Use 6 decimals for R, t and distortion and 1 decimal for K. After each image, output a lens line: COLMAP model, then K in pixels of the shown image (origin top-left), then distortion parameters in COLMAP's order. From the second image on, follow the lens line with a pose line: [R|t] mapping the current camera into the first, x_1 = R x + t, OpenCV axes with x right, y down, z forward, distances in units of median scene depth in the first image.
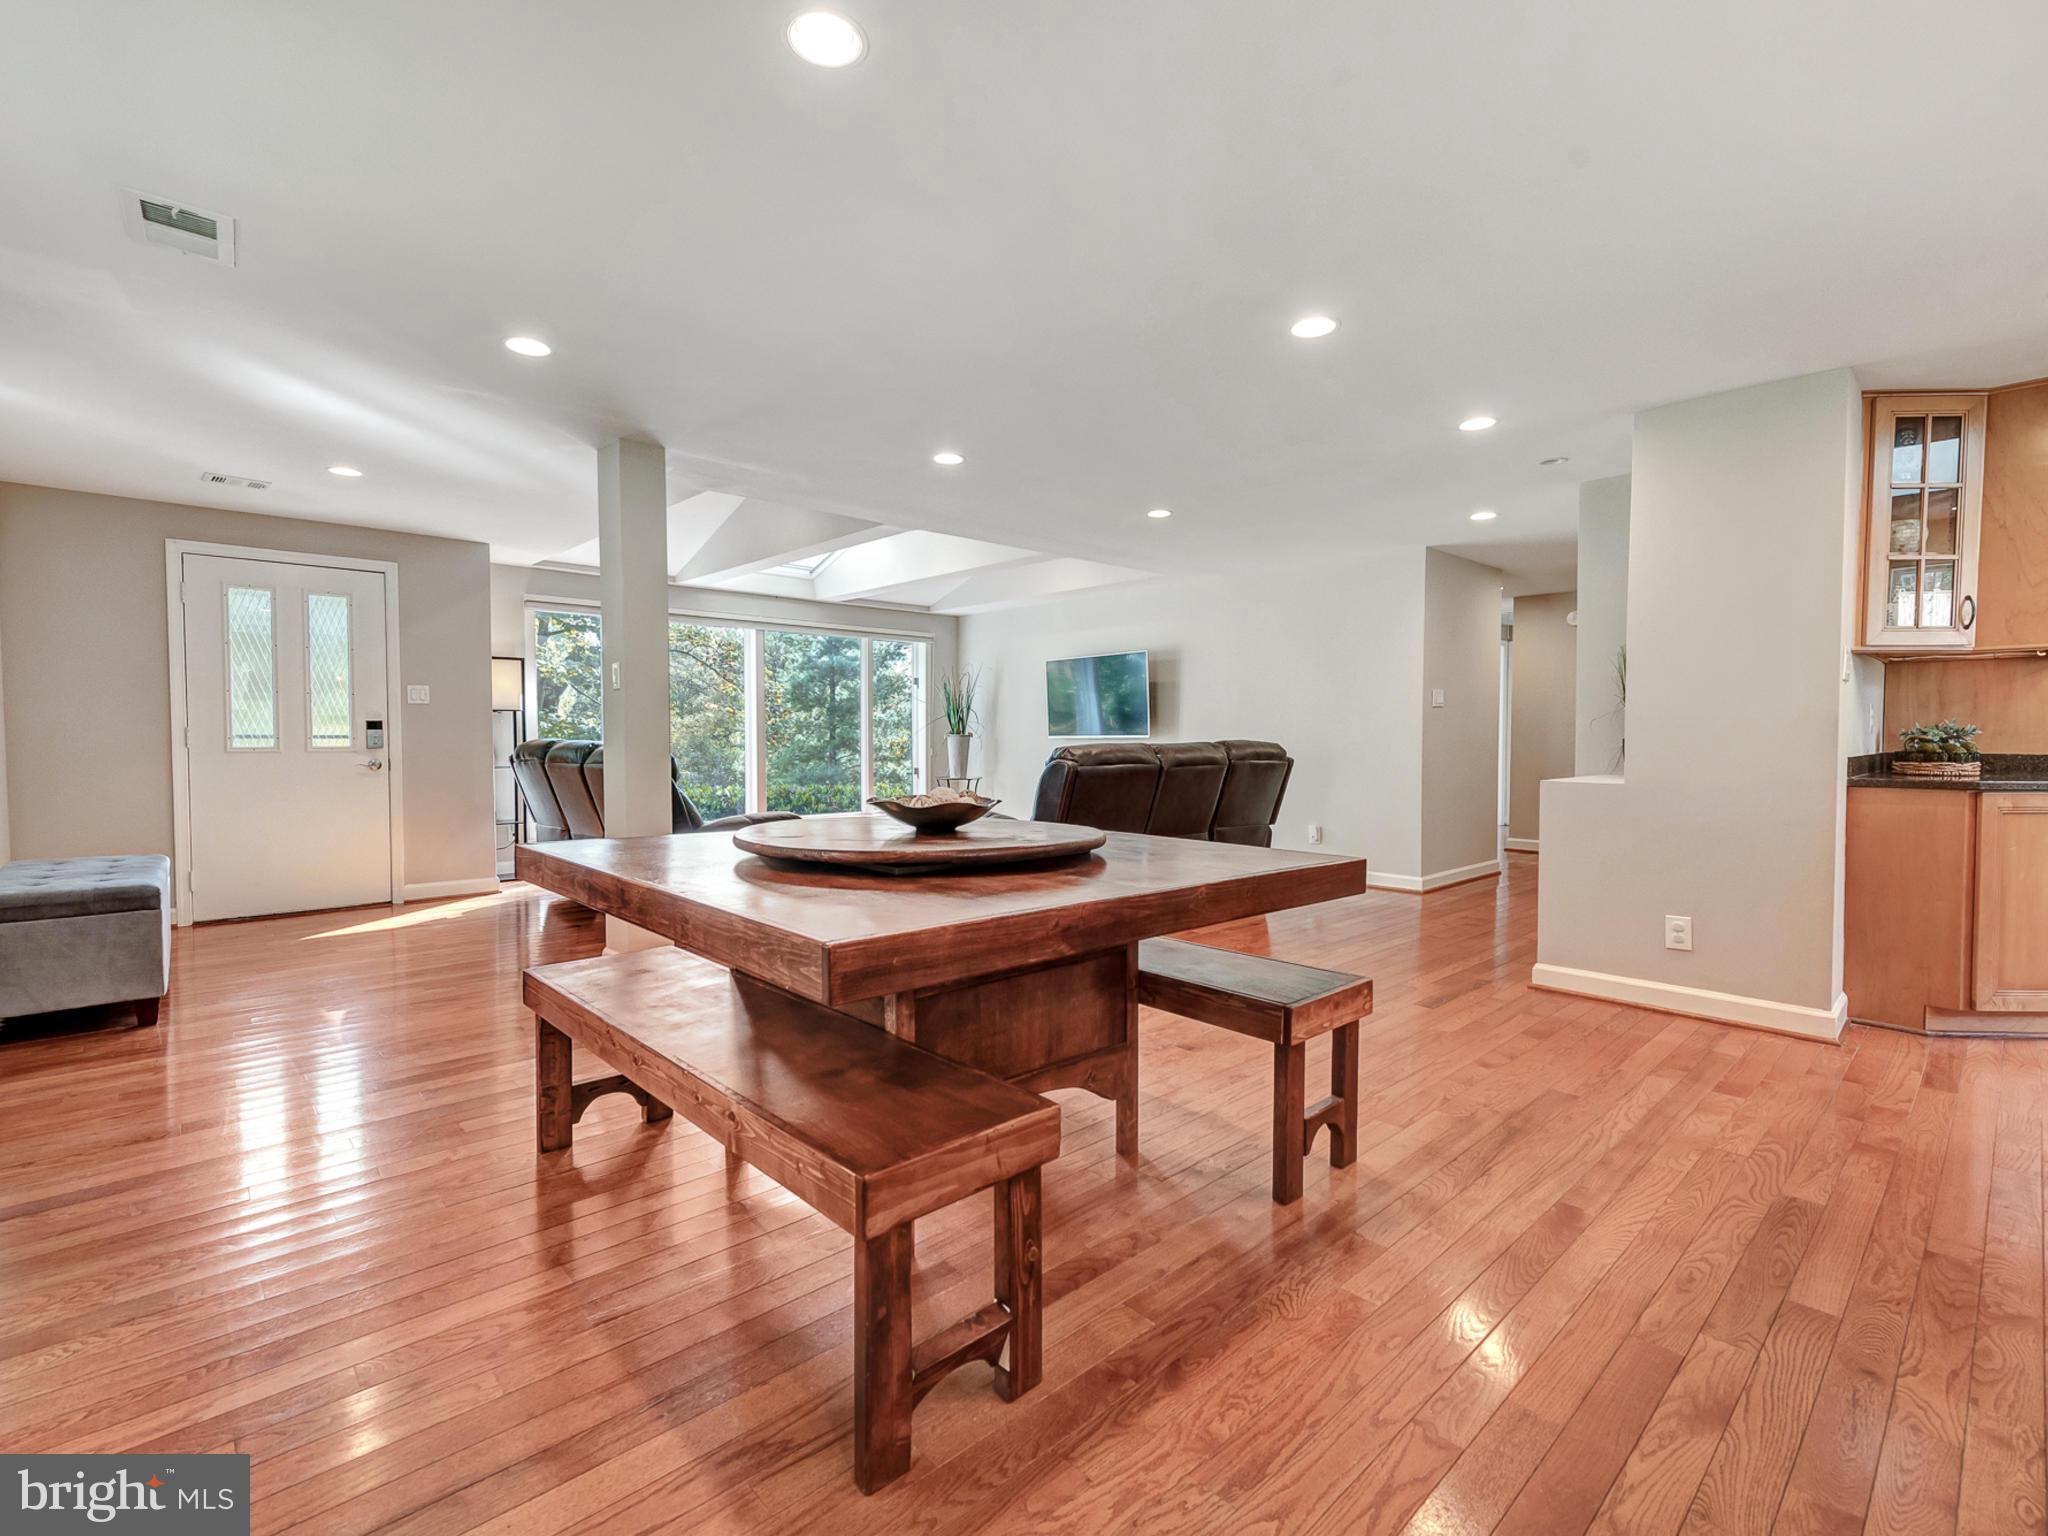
lens RADIAL K [[935.3, 0, 1030.5], [0, 935.3, 770.7], [0, 0, 1]] dist [0.012474, -0.001778]
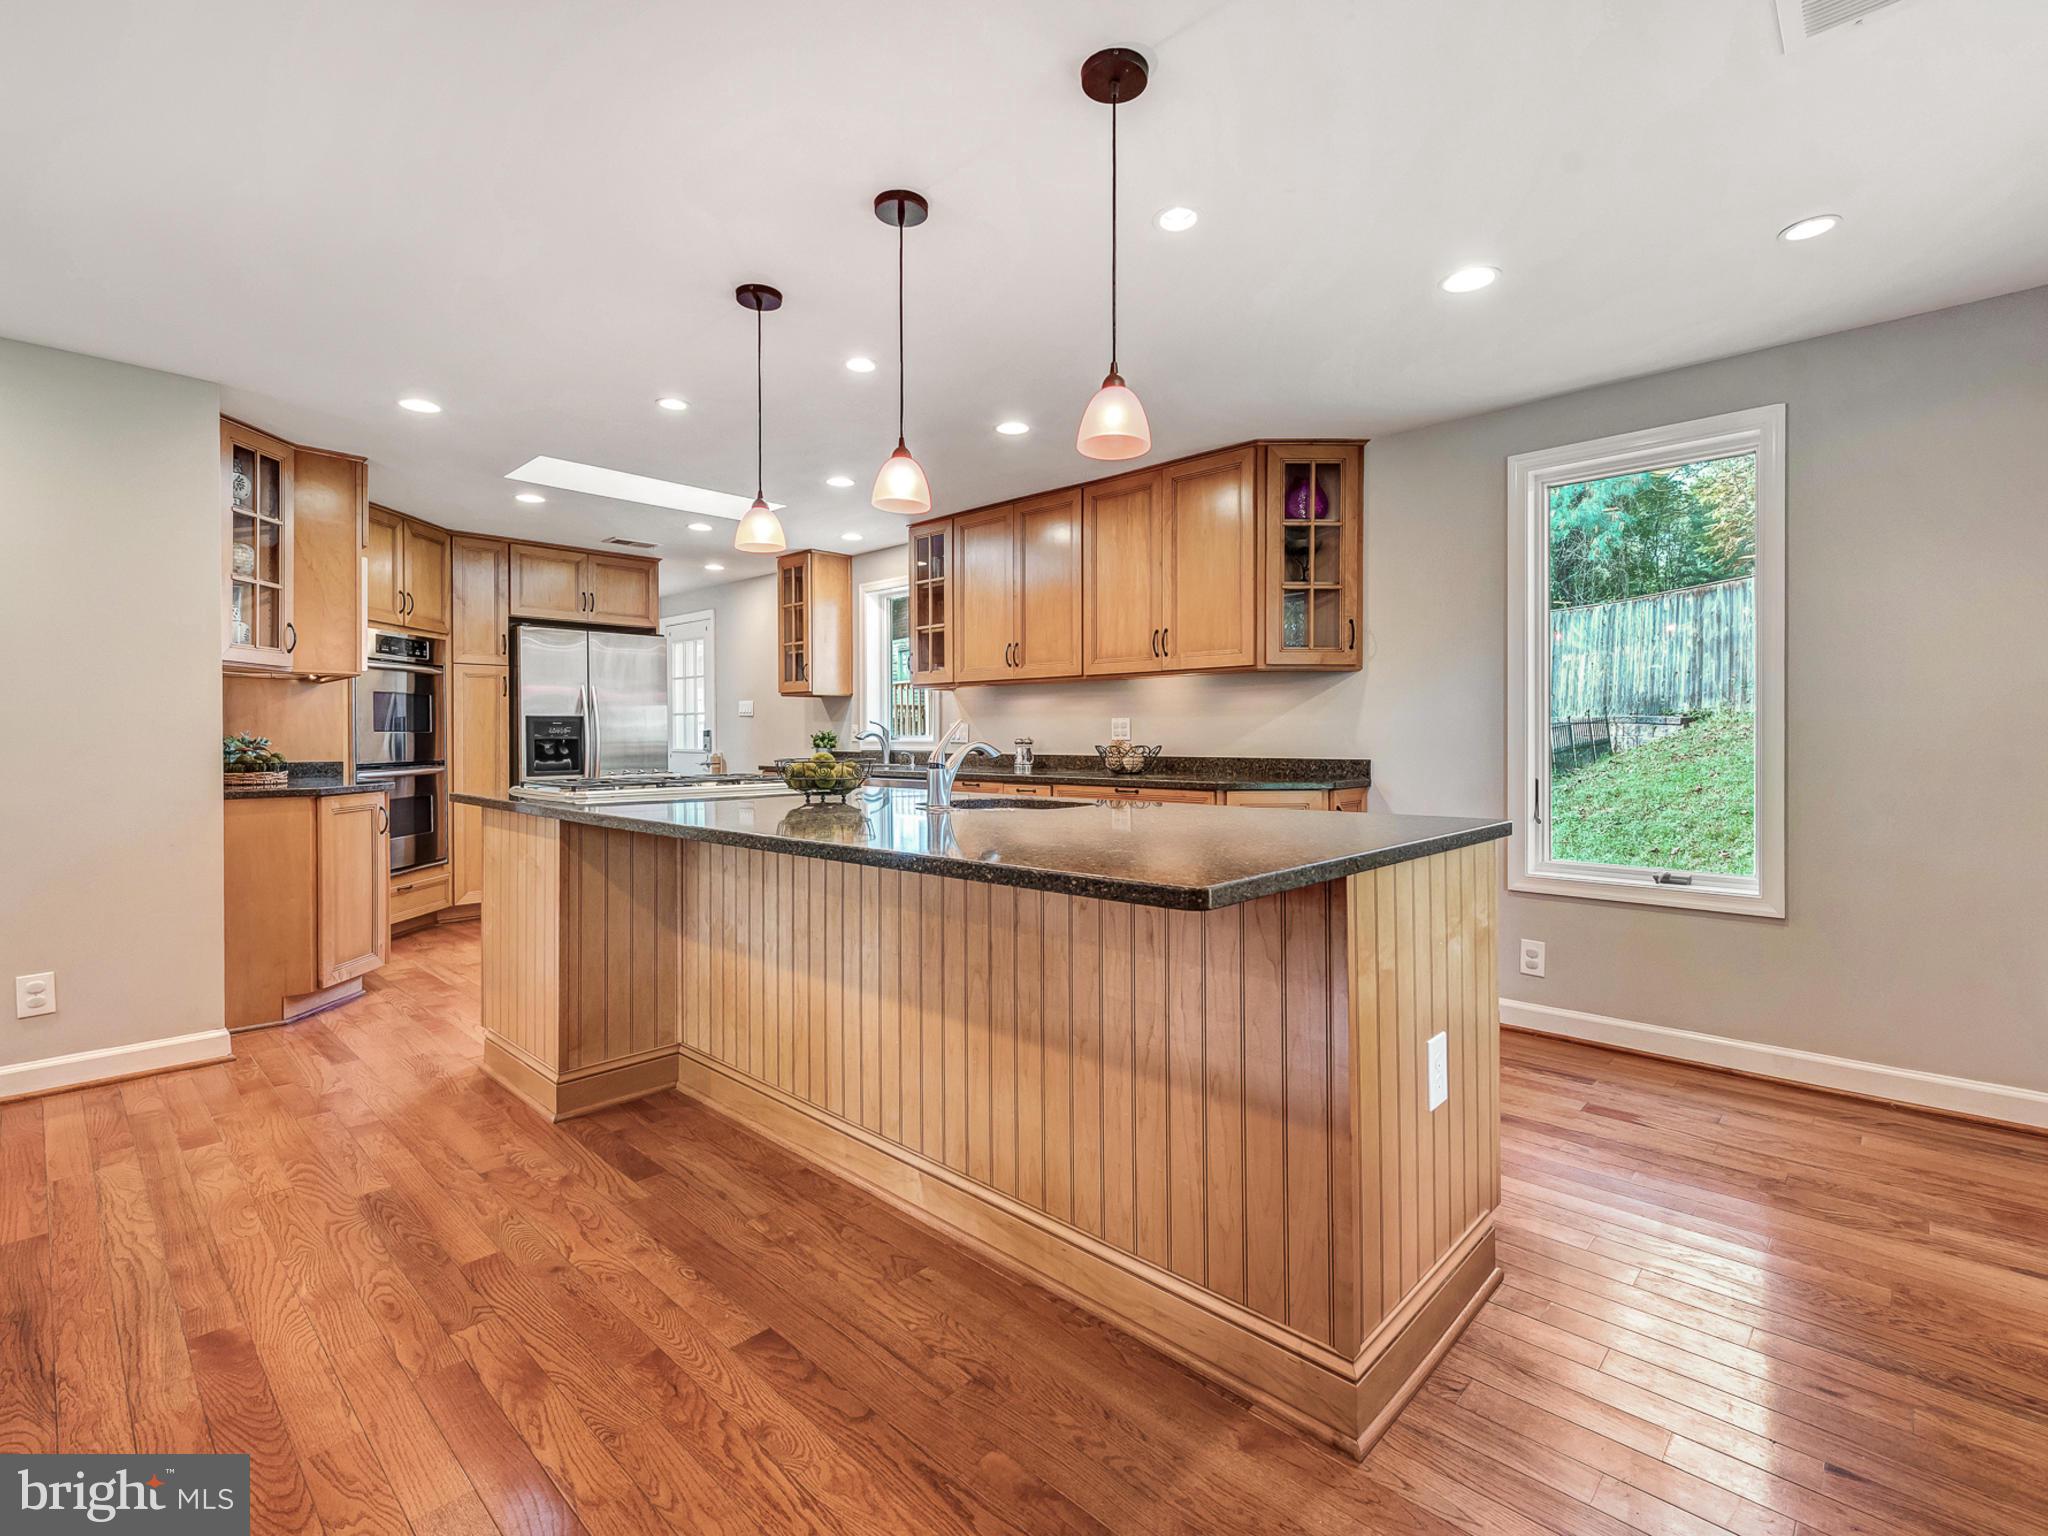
lens RADIAL K [[935.3, 0, 1020.9], [0, 935.3, 741.8], [0, 0, 1]] dist [0.012474, -0.001778]
pose [[-0.051982, -0.003476, 0.998642, -0.080359], [0.038115, 0.999258, 0.005462, -0.008156], [-0.997920, 0.038347, -0.051811, 0.092183]]
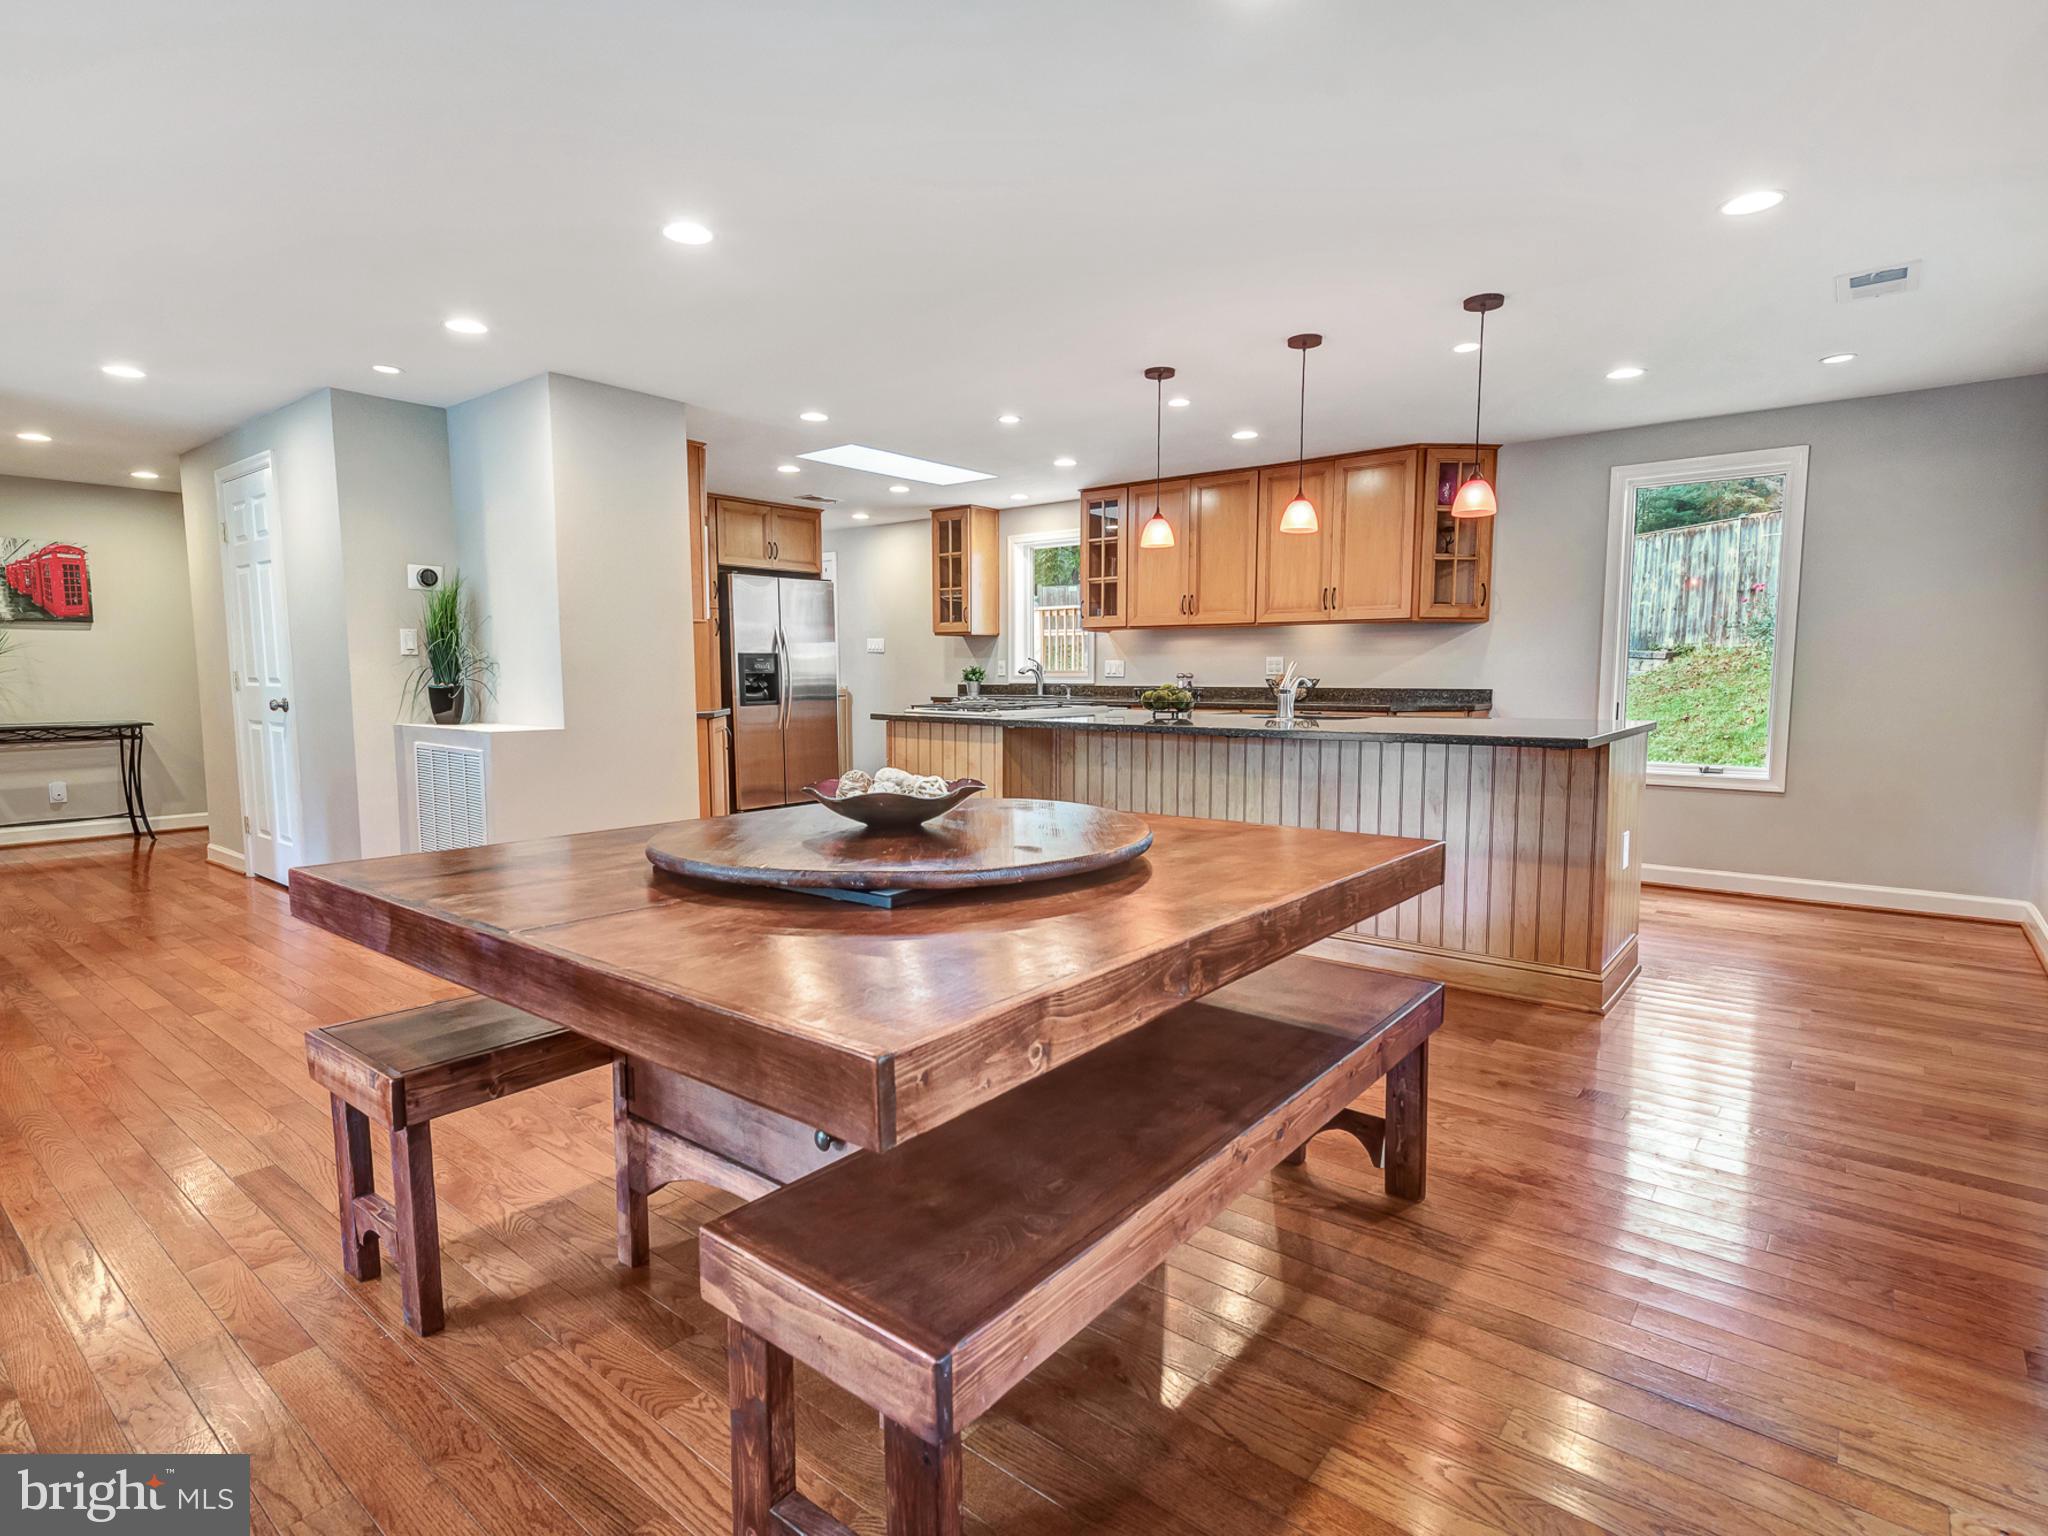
lens RADIAL K [[1040.3, 0, 1012.2], [0, 1040.3, 769.6], [0, 0, 1]] dist [0.018628, -0.001865]
pose [[-0.128220, -0.092597, 0.987413, -0.298729], [0.037374, 0.994473, 0.098113, -0.017979], [-0.991041, 0.049484, -0.124050, 0.324978]]
